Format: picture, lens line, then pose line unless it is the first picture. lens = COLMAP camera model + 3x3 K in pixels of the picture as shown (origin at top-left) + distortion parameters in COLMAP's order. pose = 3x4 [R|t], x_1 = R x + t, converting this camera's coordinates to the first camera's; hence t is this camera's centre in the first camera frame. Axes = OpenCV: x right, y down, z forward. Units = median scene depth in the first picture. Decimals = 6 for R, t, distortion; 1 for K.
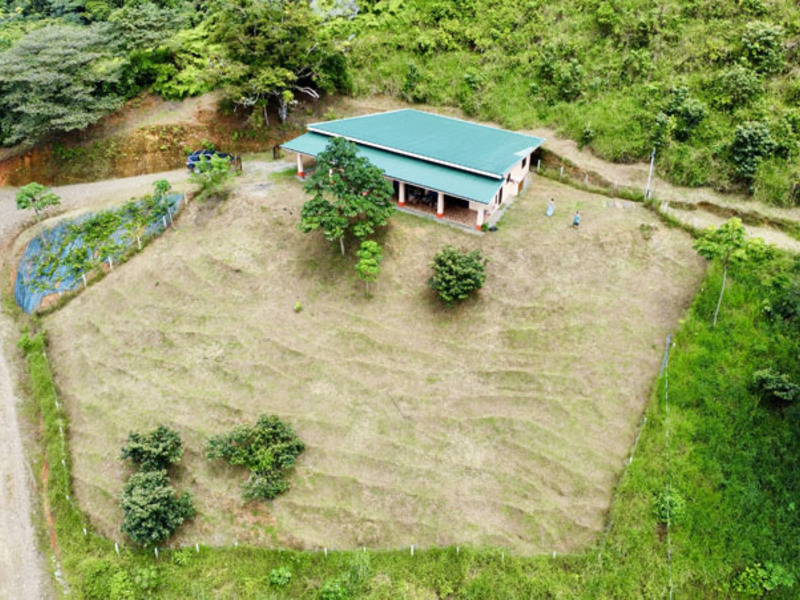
lens RADIAL K [[767.5, 0, 398.8], [0, 767.5, 296.5], [0, 0, 1]] dist [-0.024355, 0.000000]
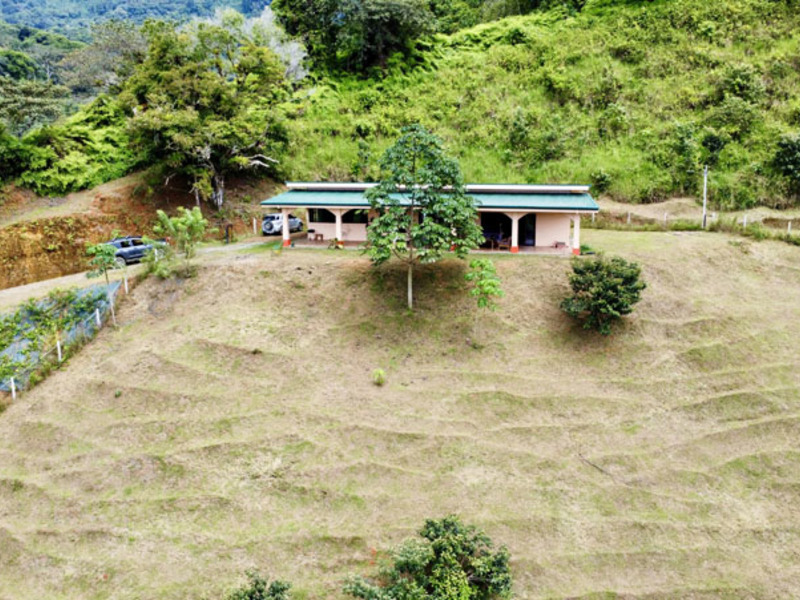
lens RADIAL K [[767.5, 0, 398.1], [0, 767.5, 298.7], [0, 0, 1]] dist [-0.024355, 0.000000]
pose [[0.931182, -0.087770, 0.353832, -0.321949], [0.197026, 0.937789, -0.285888, 0.132209], [-0.306728, 0.335928, 0.890545, 0.369141]]
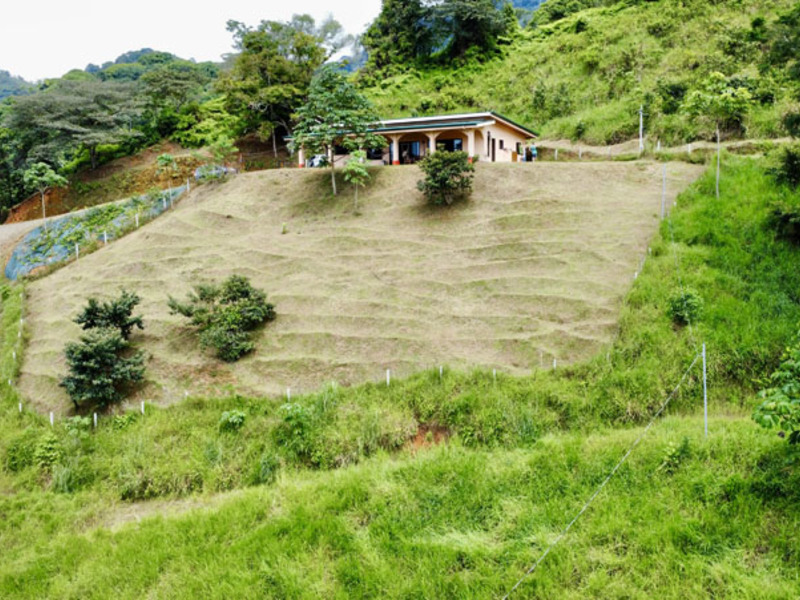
lens RADIAL K [[767.5, 0, 400.4], [0, 767.5, 300.0], [0, 0, 1]] dist [-0.024355, 0.000000]
pose [[0.999051, -0.009227, -0.042563, 0.051988], [-0.007928, 0.922441, -0.386057, 0.442959], [0.042824, 0.386028, 0.921493, 0.139542]]
